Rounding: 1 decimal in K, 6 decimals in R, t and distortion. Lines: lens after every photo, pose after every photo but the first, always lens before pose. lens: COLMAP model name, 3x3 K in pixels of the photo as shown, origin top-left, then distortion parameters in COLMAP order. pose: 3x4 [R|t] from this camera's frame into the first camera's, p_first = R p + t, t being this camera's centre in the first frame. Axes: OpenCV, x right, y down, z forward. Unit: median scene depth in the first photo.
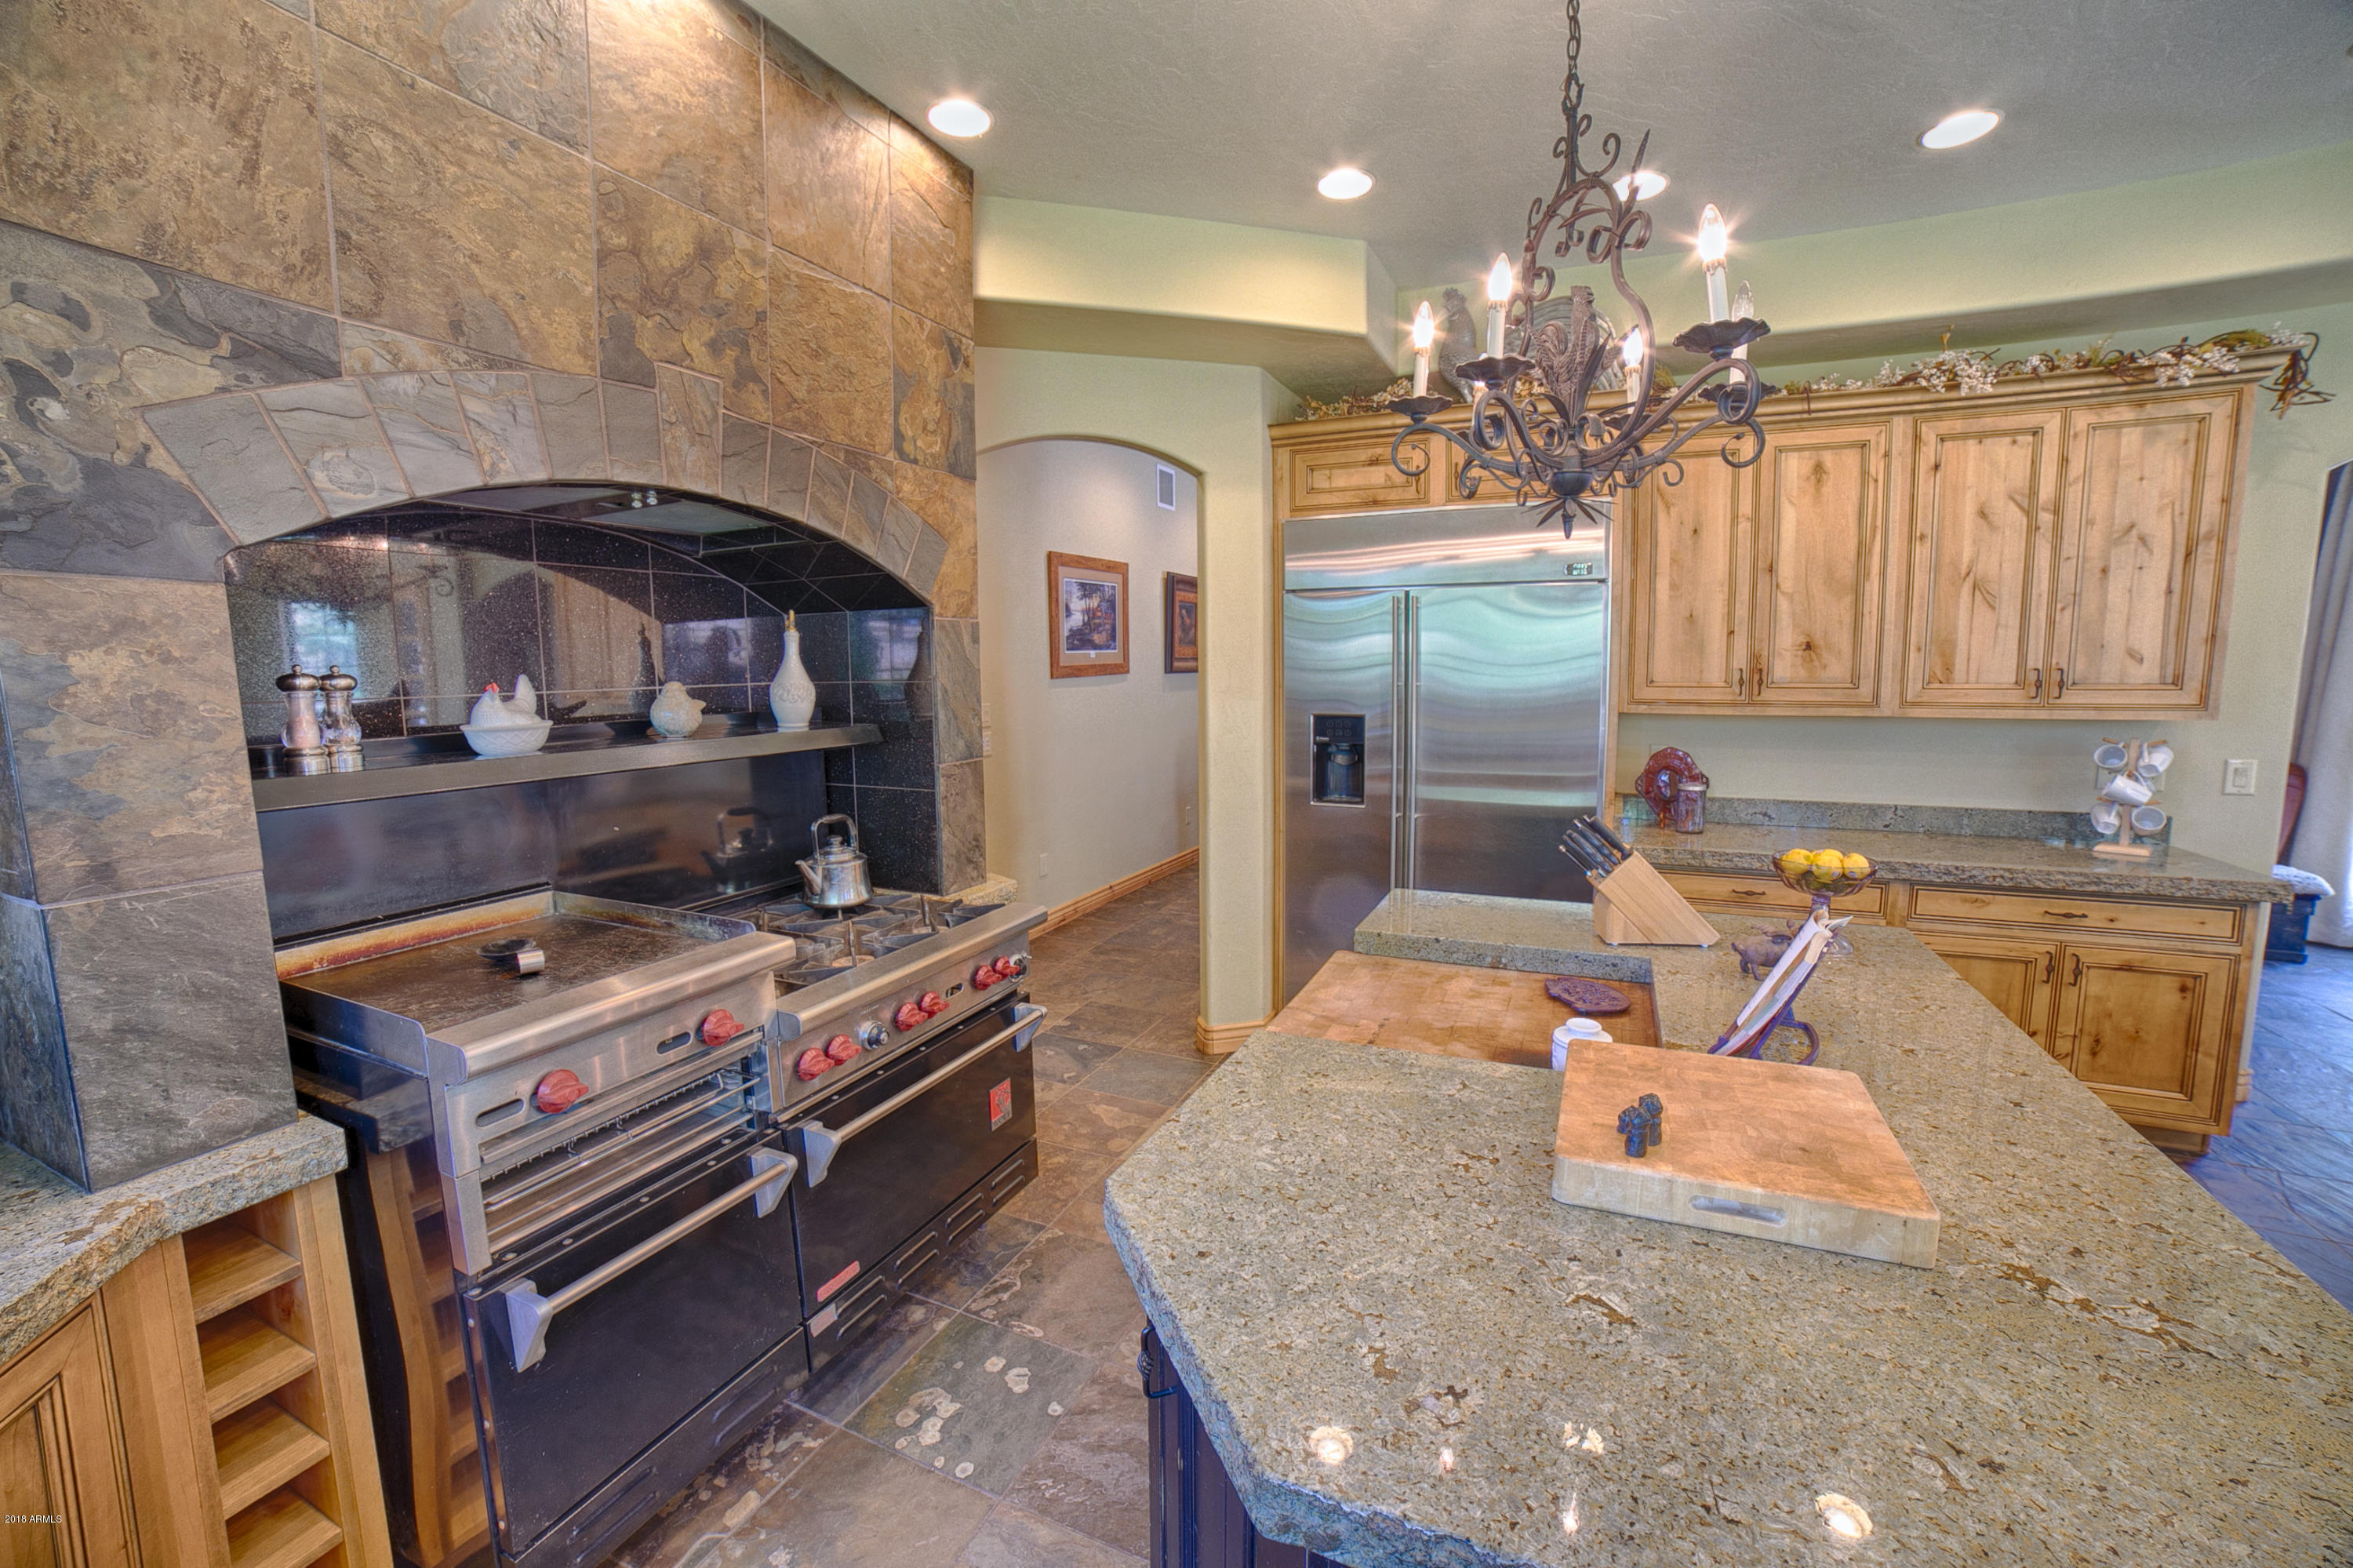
lens RADIAL K [[997.8, 0, 1176.5], [0, 997.8, 784.0], [0, 0, 1]] dist [-0.001750, -0.000312]
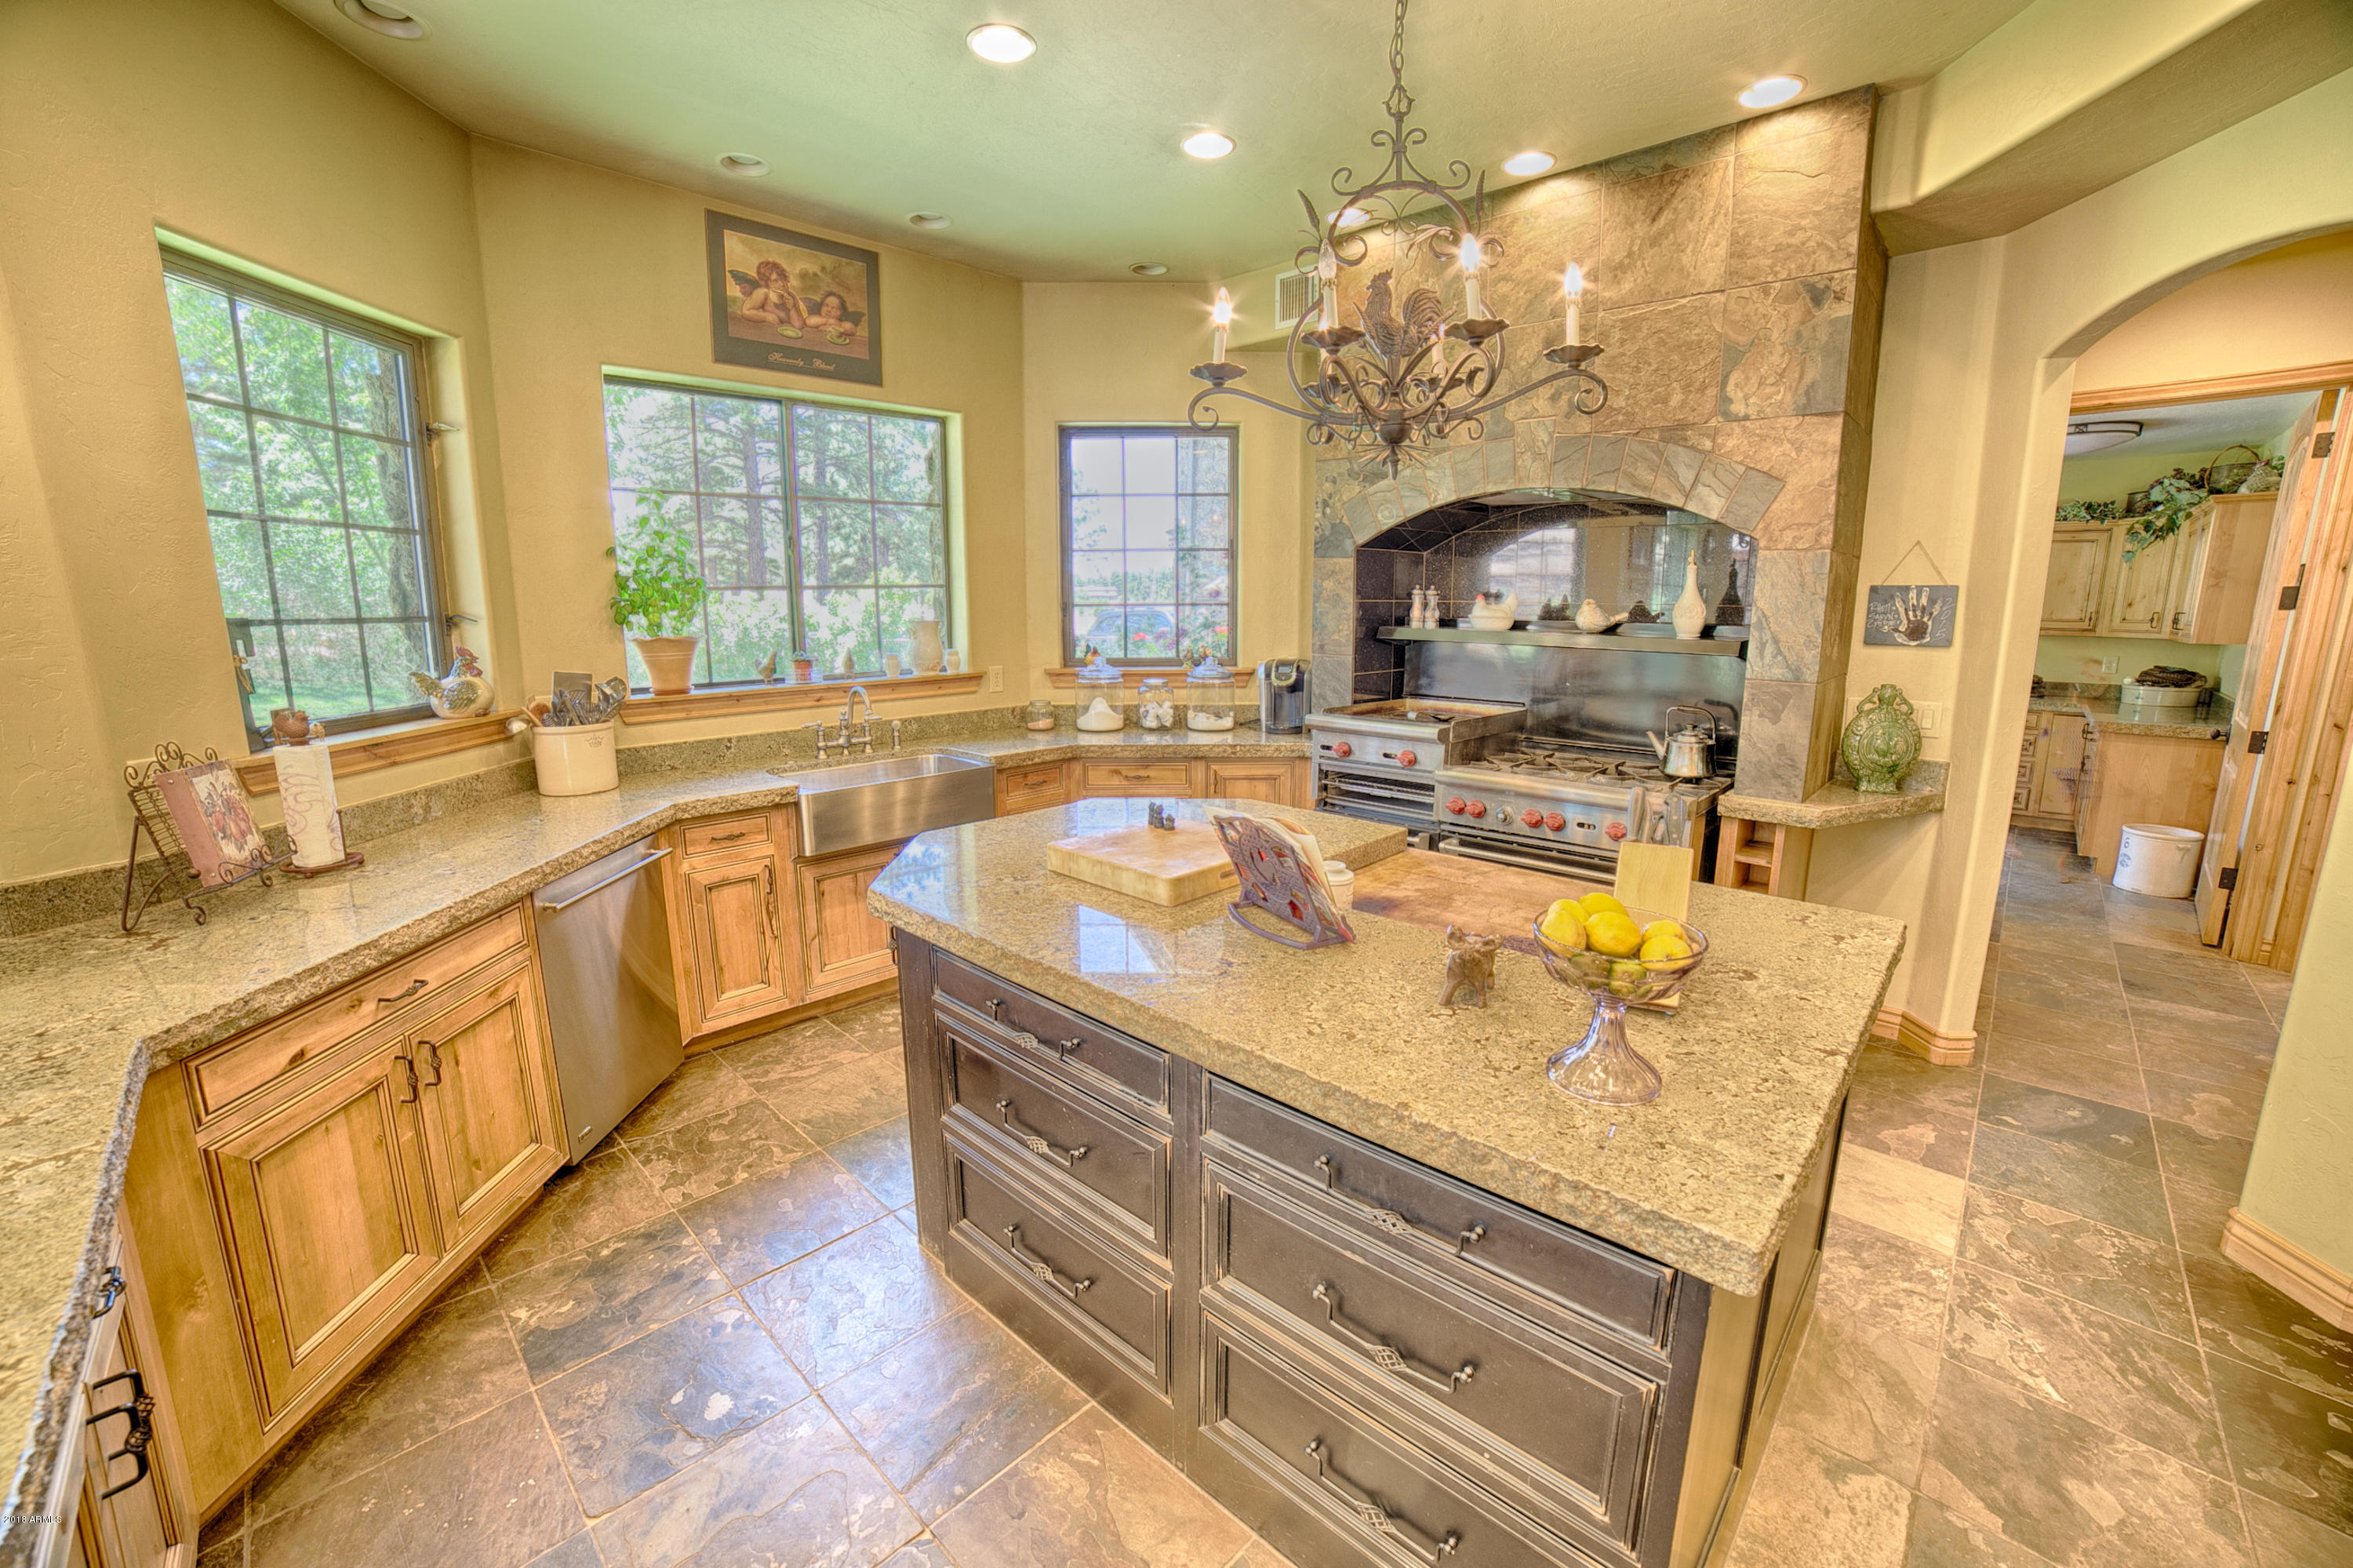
lens RADIAL K [[997.8, 0, 1176.5], [0, 997.8, 784.0], [0, 0, 1]] dist [-0.001750, -0.000312]
pose [[-0.323585, 0.201973, -0.924392, 1.305108], [-0.114711, 0.961373, 0.250208, -0.152606], [0.939220, 0.187001, -0.287917, 0.938314]]
